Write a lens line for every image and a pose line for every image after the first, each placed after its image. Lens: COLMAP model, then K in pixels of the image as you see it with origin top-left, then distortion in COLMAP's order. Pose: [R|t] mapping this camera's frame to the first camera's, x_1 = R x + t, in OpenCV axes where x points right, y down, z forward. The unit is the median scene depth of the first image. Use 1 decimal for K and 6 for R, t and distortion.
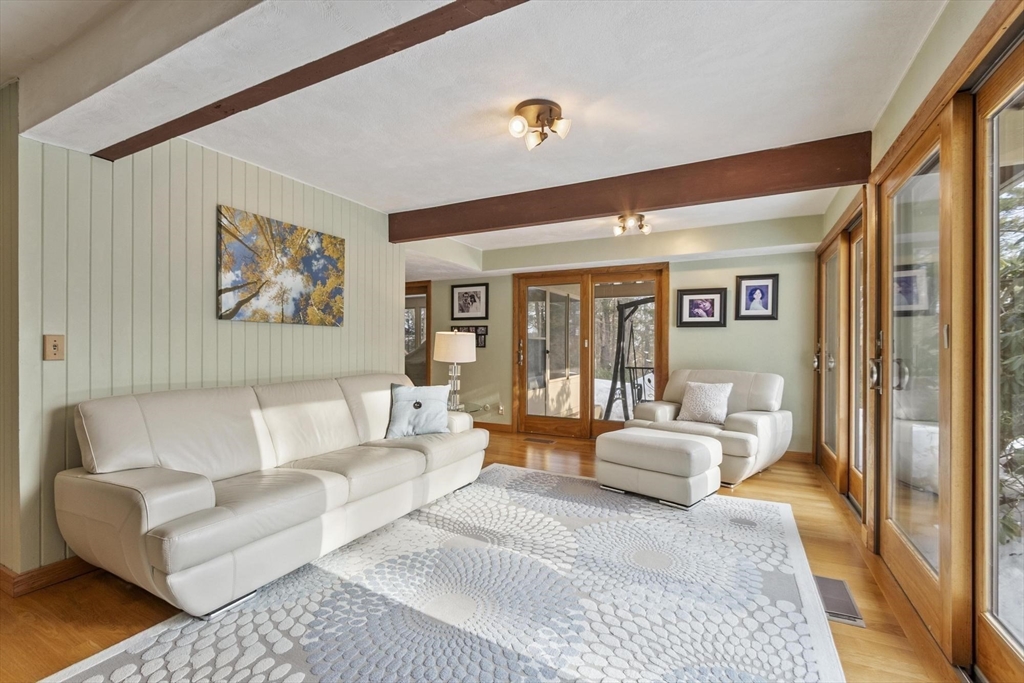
lens RADIAL K [[424.7, 0, 482.7], [0, 424.7, 345.7], [0, 0, 1]] dist [0.001156, -0.000196]
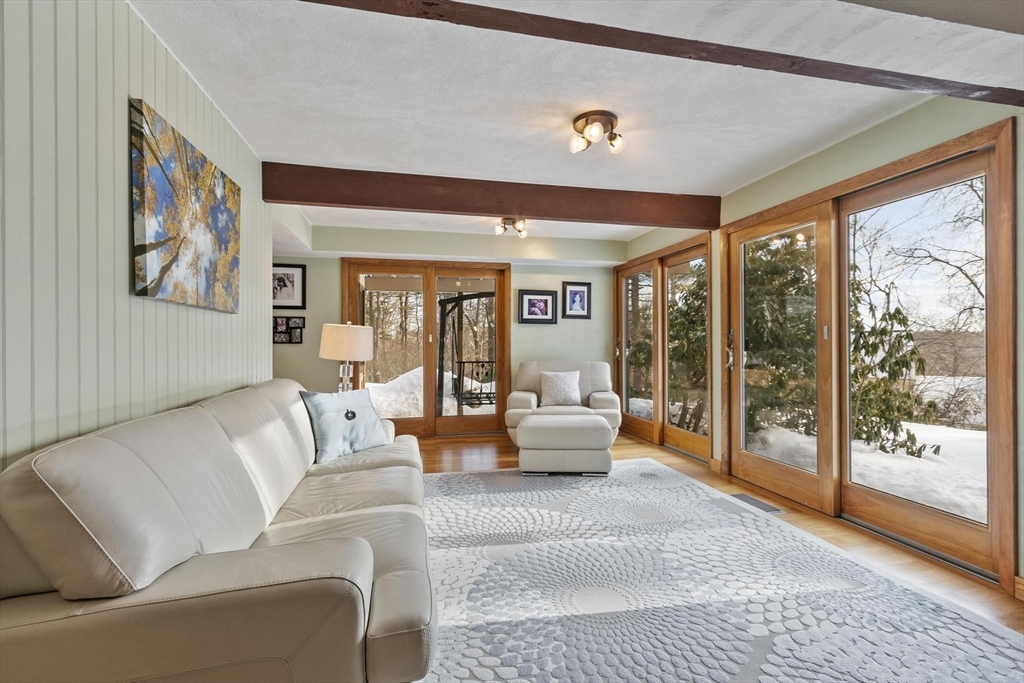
lens RADIAL K [[459.0, 0, 492.7], [0, 459.0, 339.5], [0, 0, 1]] dist [0.003776, 0.000271]
pose [[0.775983, -0.003371, 0.630744, -0.539820], [0.006581, 0.999975, -0.002752, 0.001891], [-0.630719, 0.006286, 0.775986, 0.178307]]
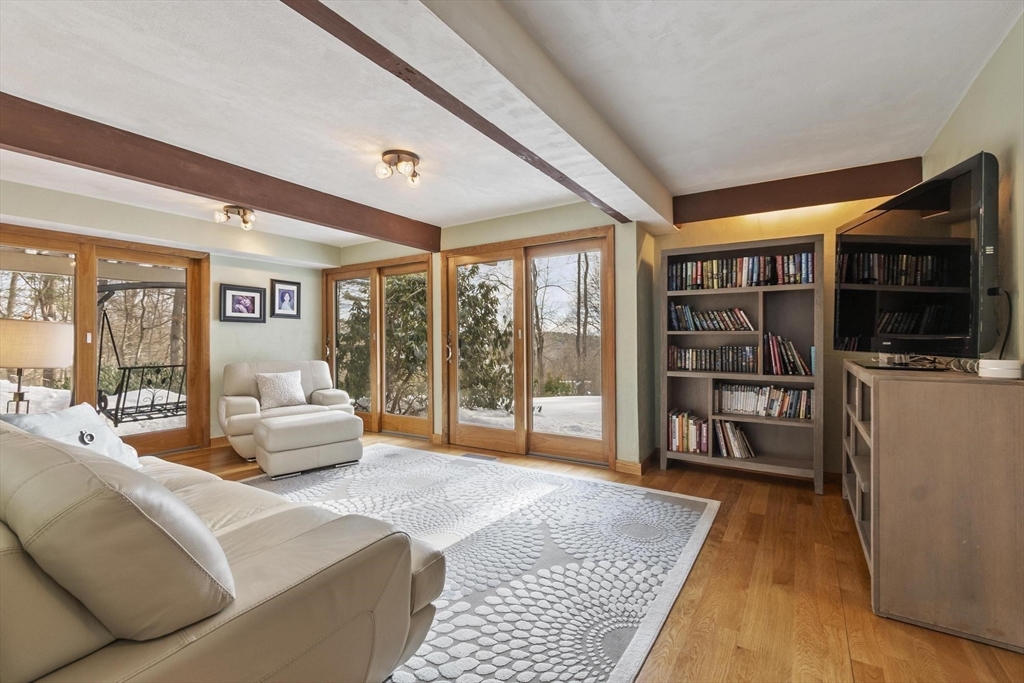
lens RADIAL K [[459.0, 0, 492.7], [0, 459.0, 339.5], [0, 0, 1]] dist [0.003776, 0.000271]
pose [[0.119880, -0.004076, 0.992780, -0.816353], [0.007855, 0.999964, 0.003157, 0.000084], [-0.992757, 0.007420, 0.119908, 0.376700]]
